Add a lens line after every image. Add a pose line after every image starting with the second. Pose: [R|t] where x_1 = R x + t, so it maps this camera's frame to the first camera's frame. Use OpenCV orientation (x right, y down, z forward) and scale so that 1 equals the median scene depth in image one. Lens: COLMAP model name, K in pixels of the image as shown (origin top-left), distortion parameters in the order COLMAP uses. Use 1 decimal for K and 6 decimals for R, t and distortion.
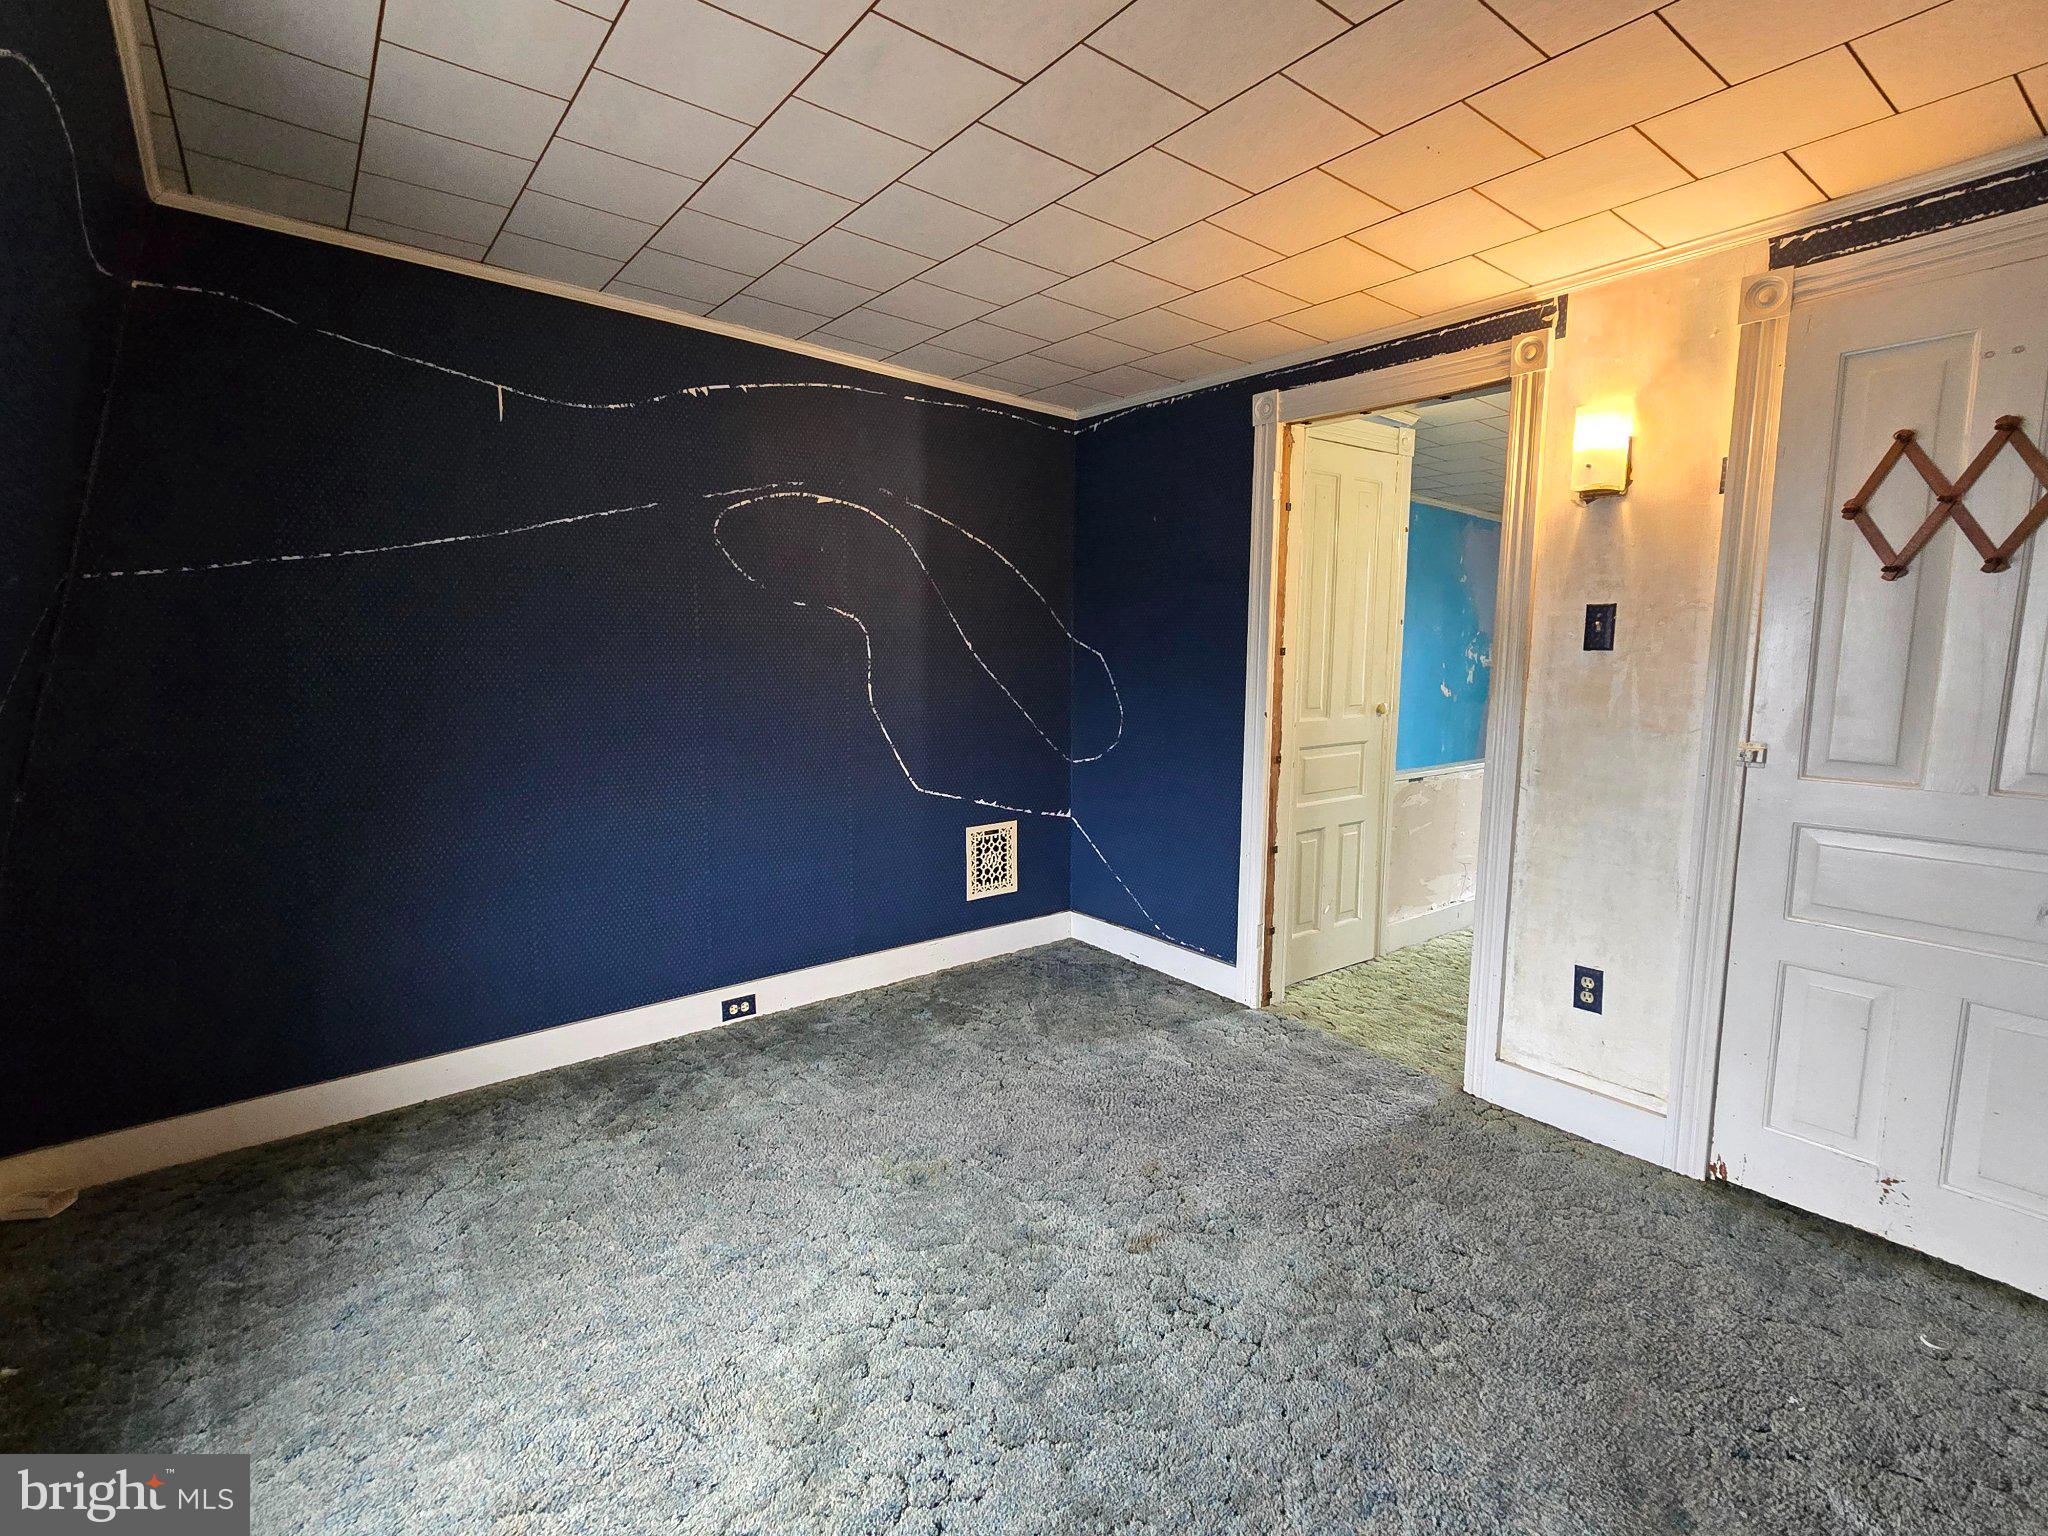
lens RADIAL K [[981.2, 0, 1019.9], [0, 981.2, 770.6], [0, 0, 1]] dist [-0.000431, -0.000510]
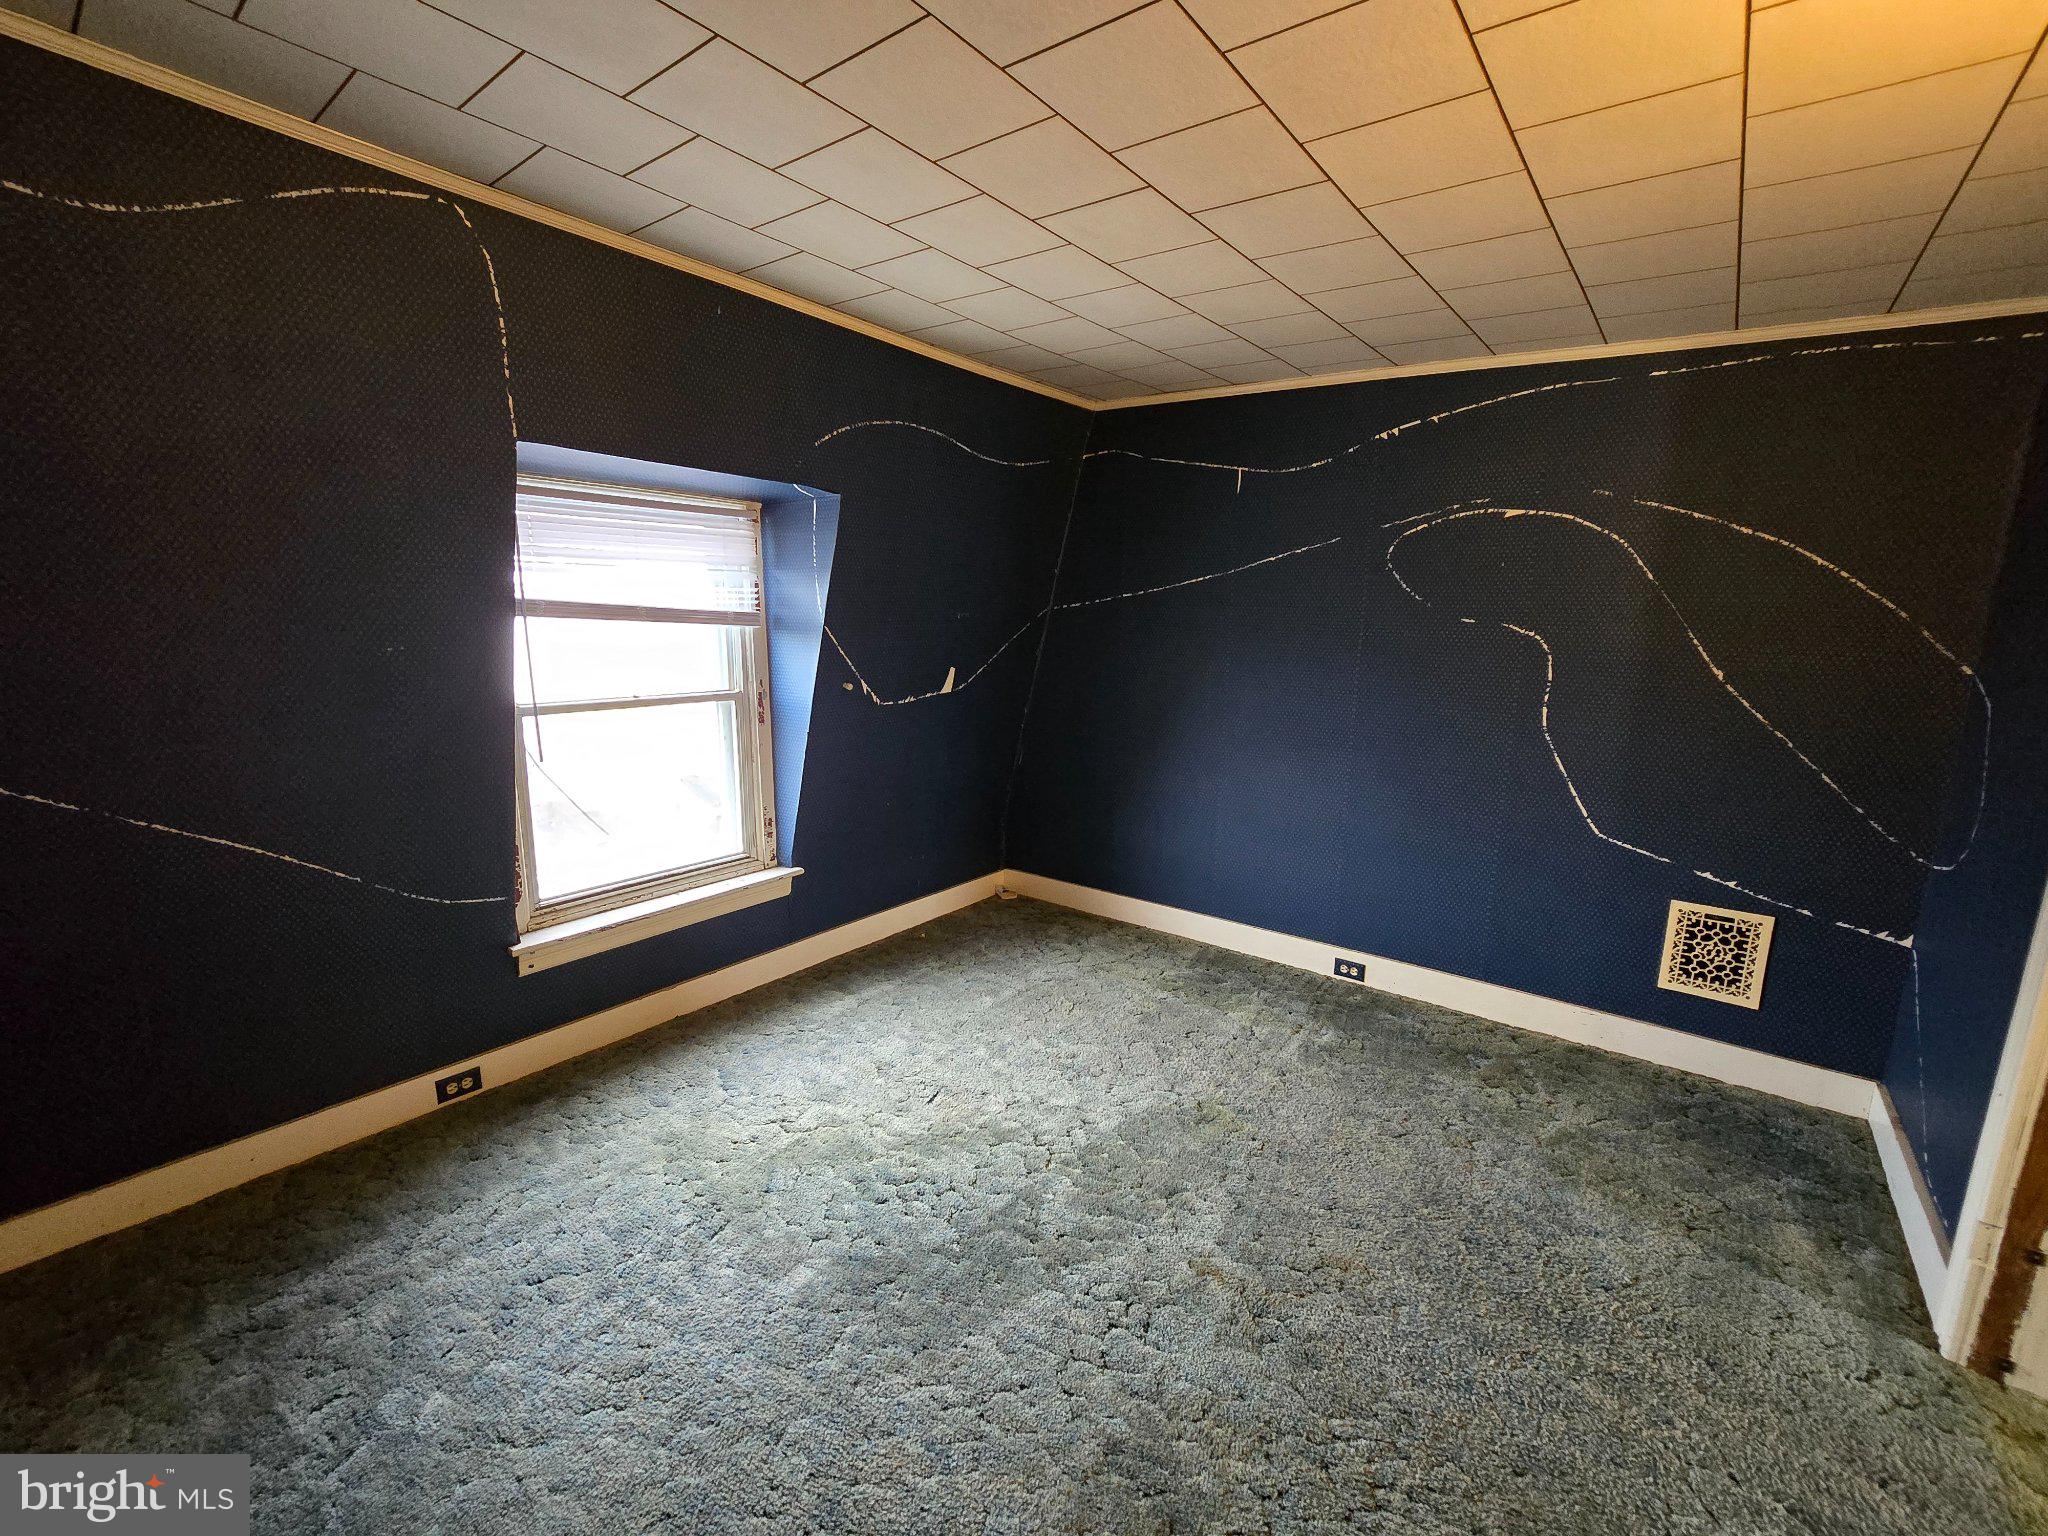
lens RADIAL K [[841.2, 0, 1019.6], [0, 841.2, 772.0], [0, 0, 1]] dist [0.001461, 0.000768]
pose [[0.237459, 0.186689, -0.953289, 0.576967], [-0.144661, 0.977212, 0.155340, -0.093140], [0.960566, 0.101017, 0.259054, 0.376210]]
